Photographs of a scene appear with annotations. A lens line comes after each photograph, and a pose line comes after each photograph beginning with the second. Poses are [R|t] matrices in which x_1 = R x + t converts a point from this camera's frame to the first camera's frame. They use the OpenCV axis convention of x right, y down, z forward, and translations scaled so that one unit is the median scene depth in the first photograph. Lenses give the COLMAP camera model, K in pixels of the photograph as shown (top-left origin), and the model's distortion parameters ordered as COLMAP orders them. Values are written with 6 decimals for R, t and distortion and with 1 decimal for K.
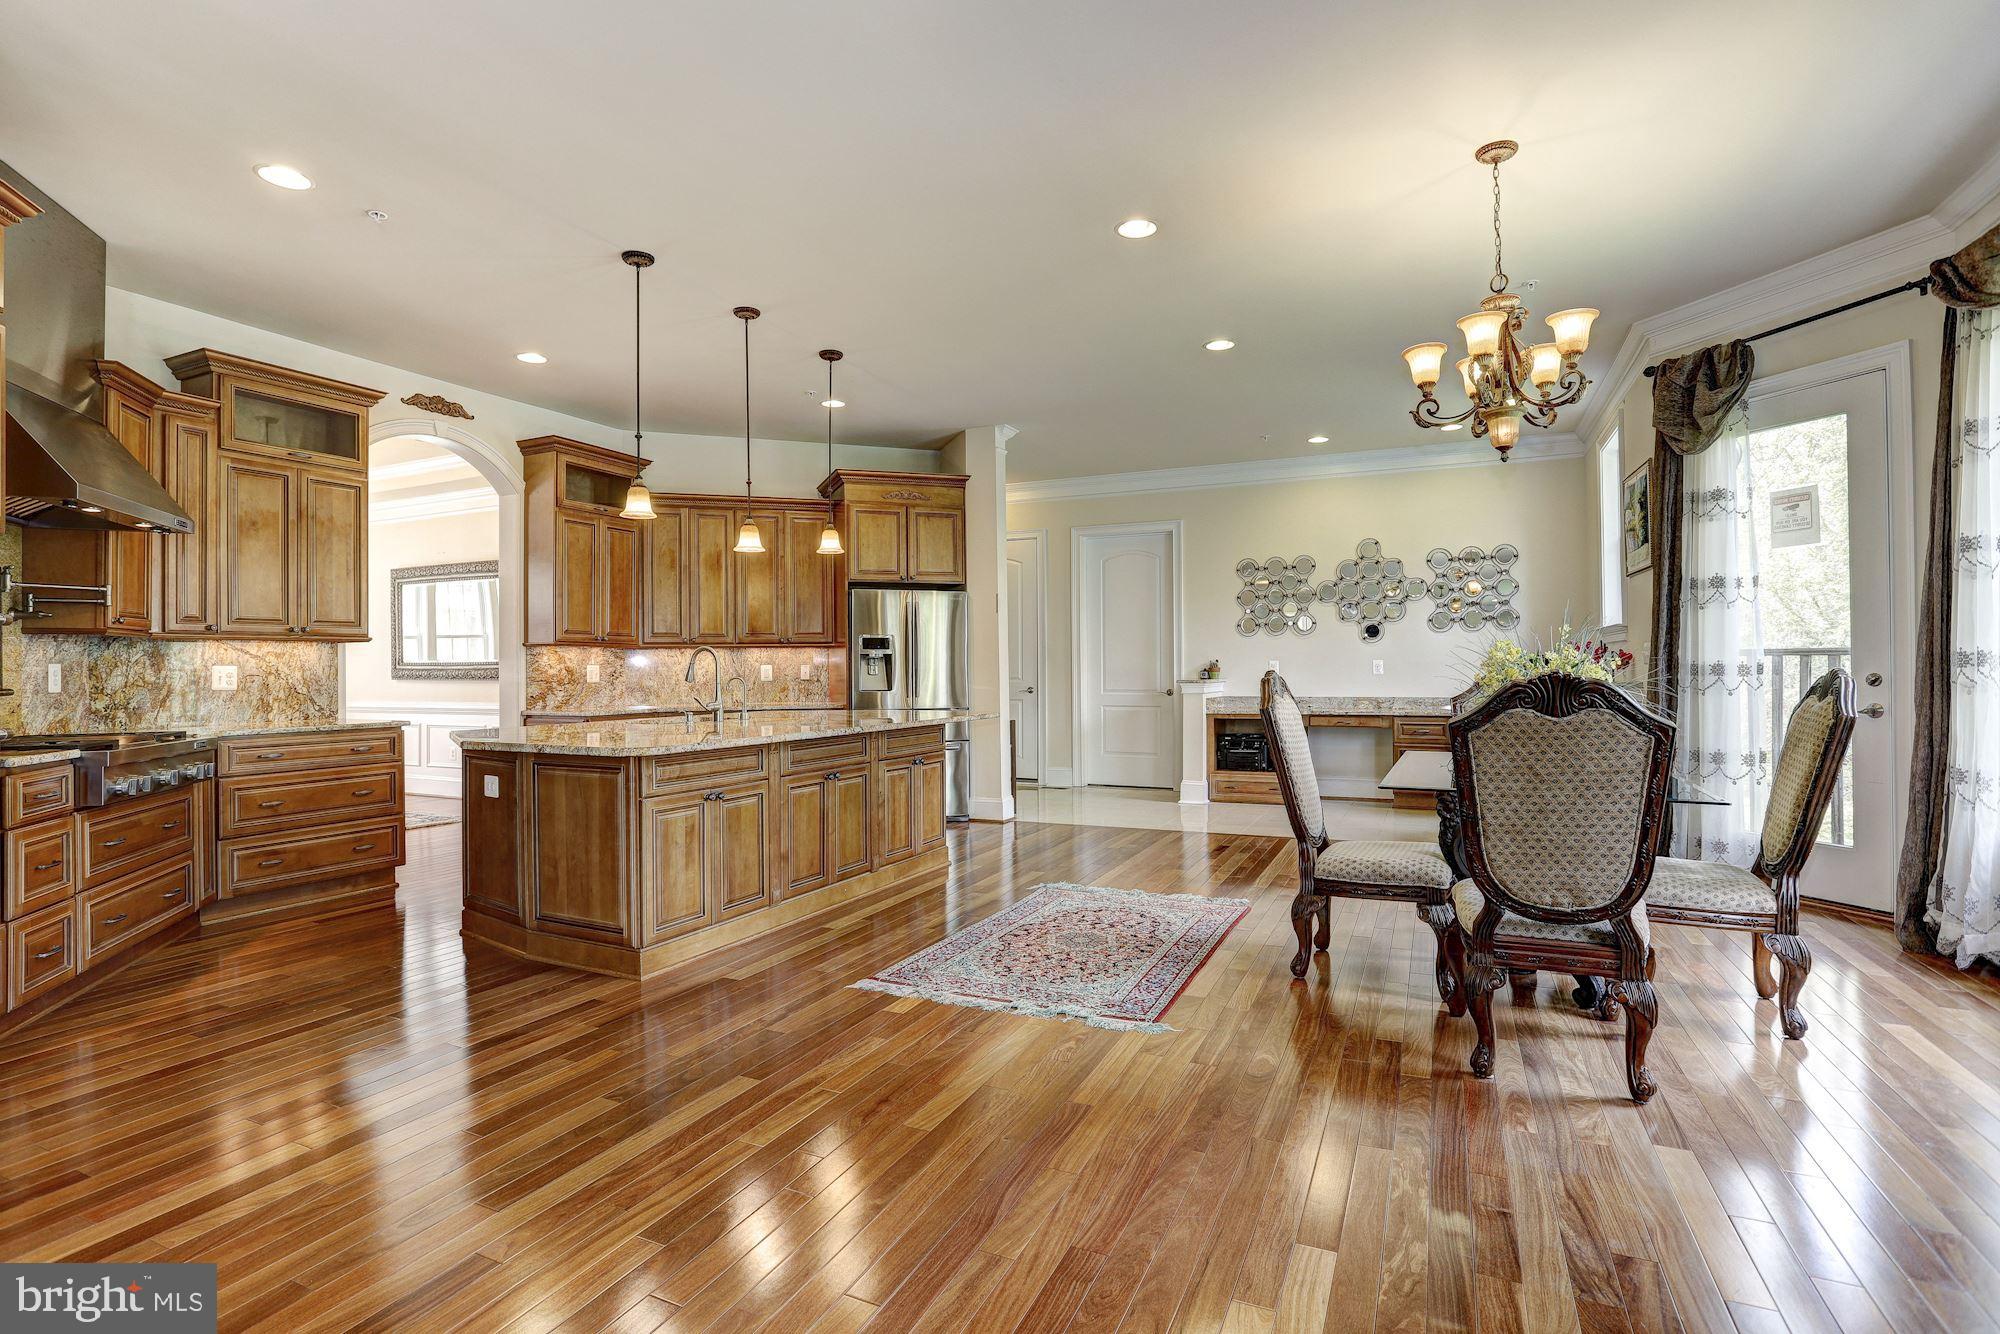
lens RADIAL K [[969.1, 0, 987.1], [0, 969.1, 665.9], [0, 0, 1]] dist [-0.062528, 0.028577]
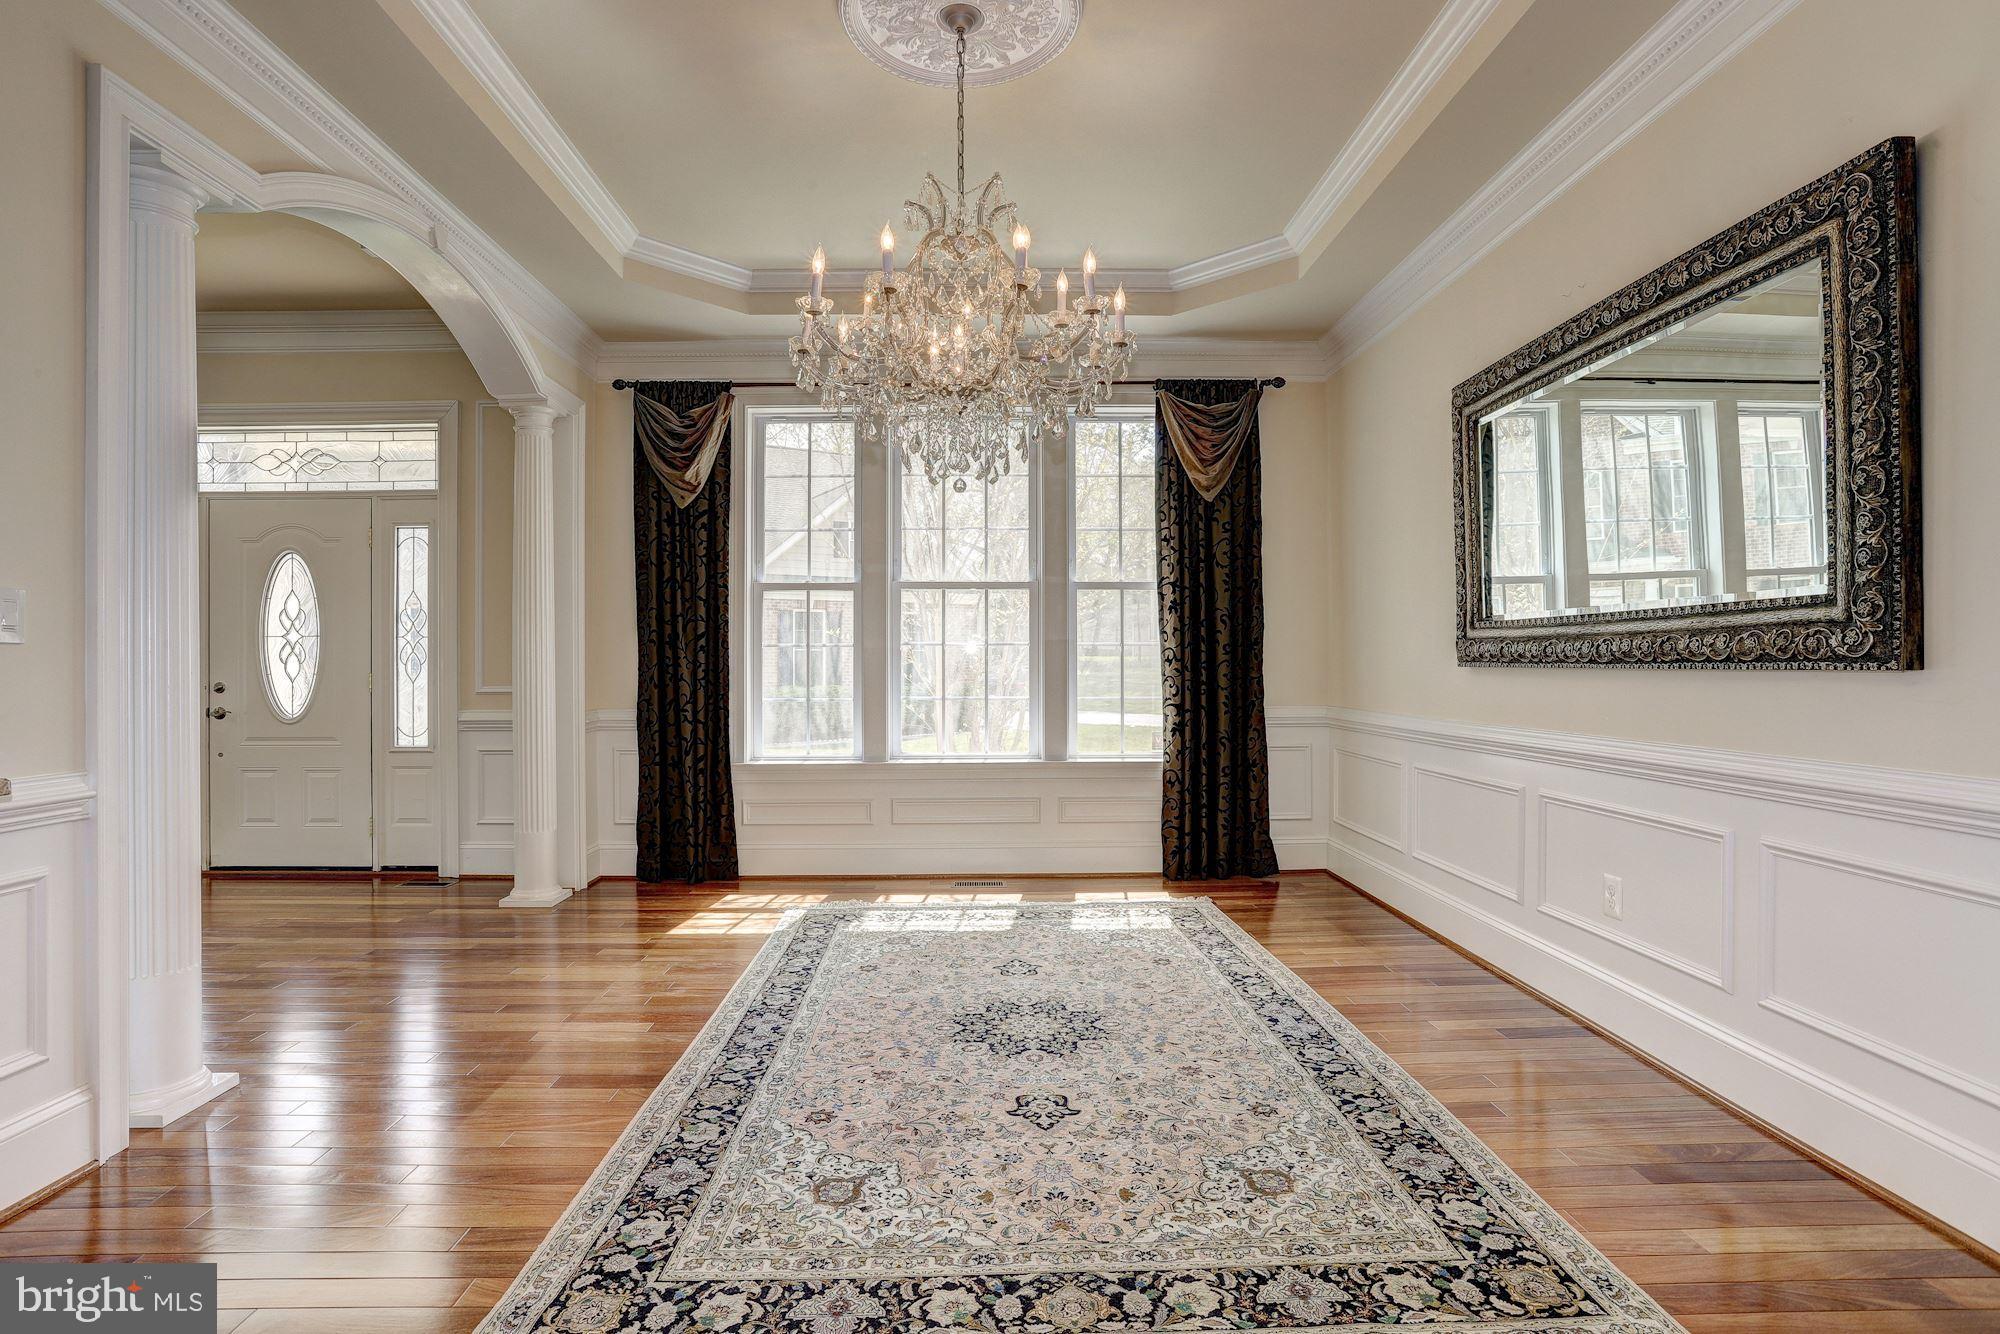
lens RADIAL K [[989.7, 0, 989.3], [0, 989.7, 662.4], [0, 0, 1]] dist [-0.071206, 0.030569]
pose [[0.445777, 0.003632, -0.895137, -0.419213], [0.003549, 0.999977, 0.005824, 0.011834], [0.895137, -0.005773, 0.445753, 0.770456]]
